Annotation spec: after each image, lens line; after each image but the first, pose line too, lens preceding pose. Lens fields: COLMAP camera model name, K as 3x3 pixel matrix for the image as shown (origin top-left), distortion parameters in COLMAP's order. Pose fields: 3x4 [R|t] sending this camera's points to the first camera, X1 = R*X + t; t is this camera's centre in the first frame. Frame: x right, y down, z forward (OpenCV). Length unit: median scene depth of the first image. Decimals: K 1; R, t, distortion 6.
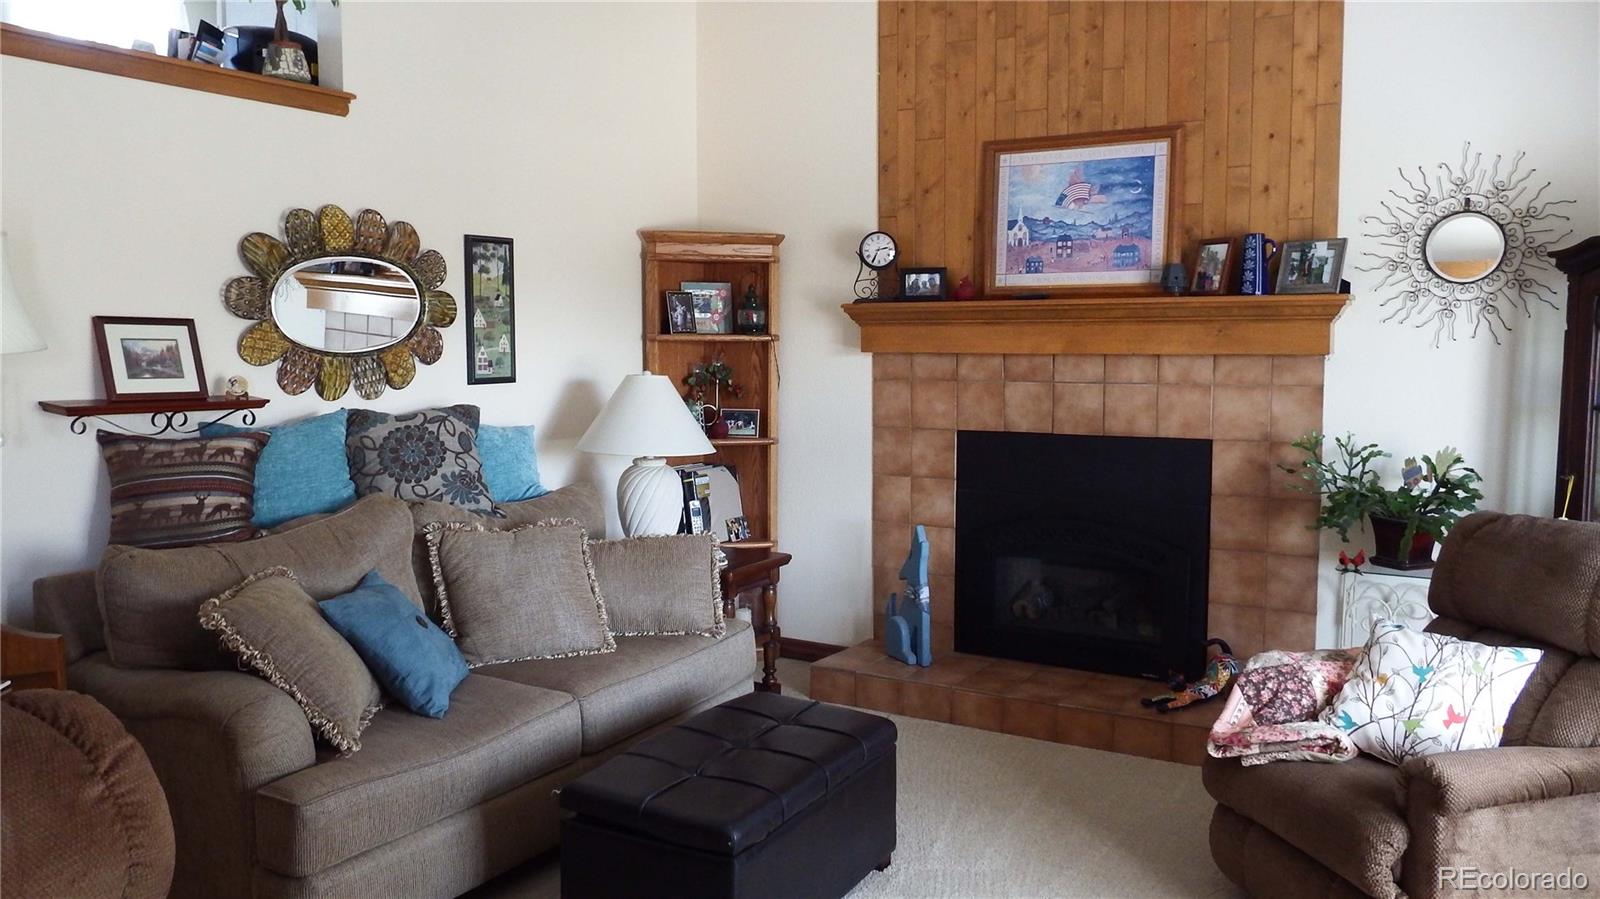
lens RADIAL K [[1304.3, 0, 800.0], [0, 1304.3, 449.5], [0, 0, 1]] dist [0.126168, -0.000735]
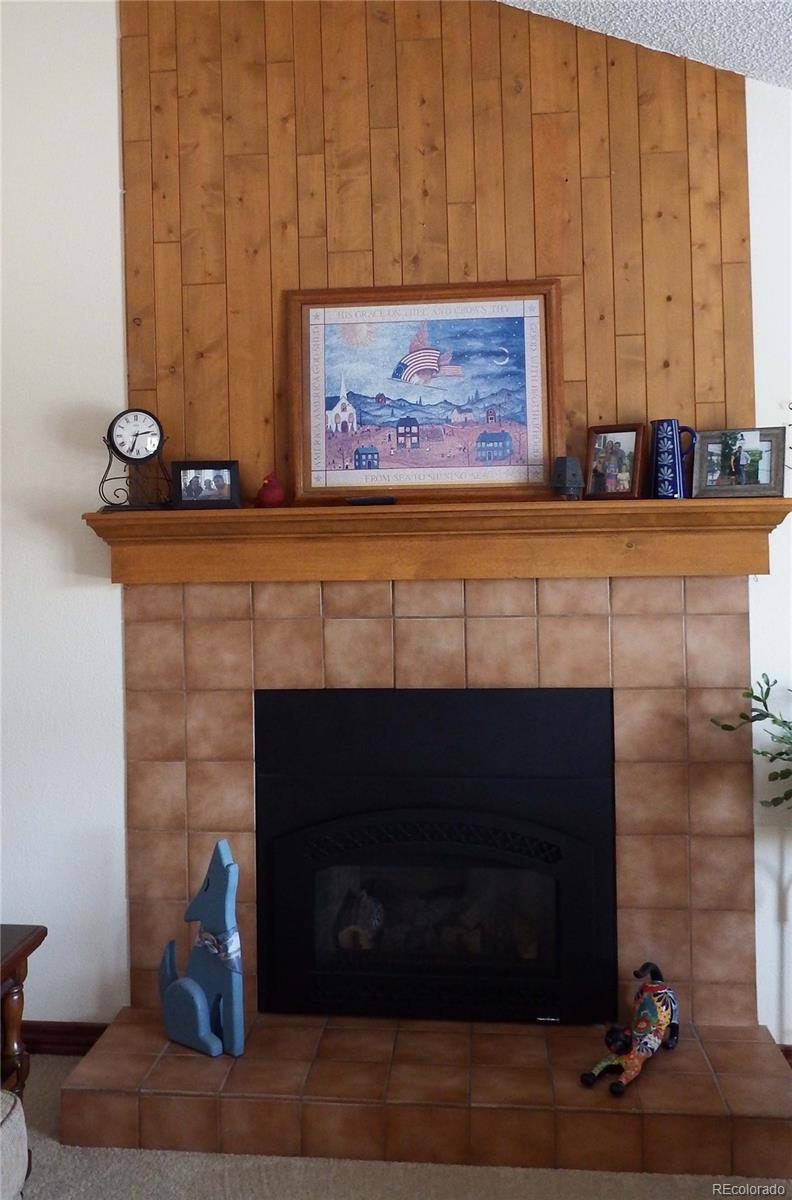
lens RADIAL K [[1300.8, 0, 396.1], [0, 1300.8, 517.2], [0, 0, 1]] dist [0.052207, -0.024069]
pose [[0.918993, -0.014807, 0.393997, -0.090730], [0.054750, 0.994406, -0.090332, -0.042316], [-0.390455, 0.104585, 0.914662, 0.340997]]
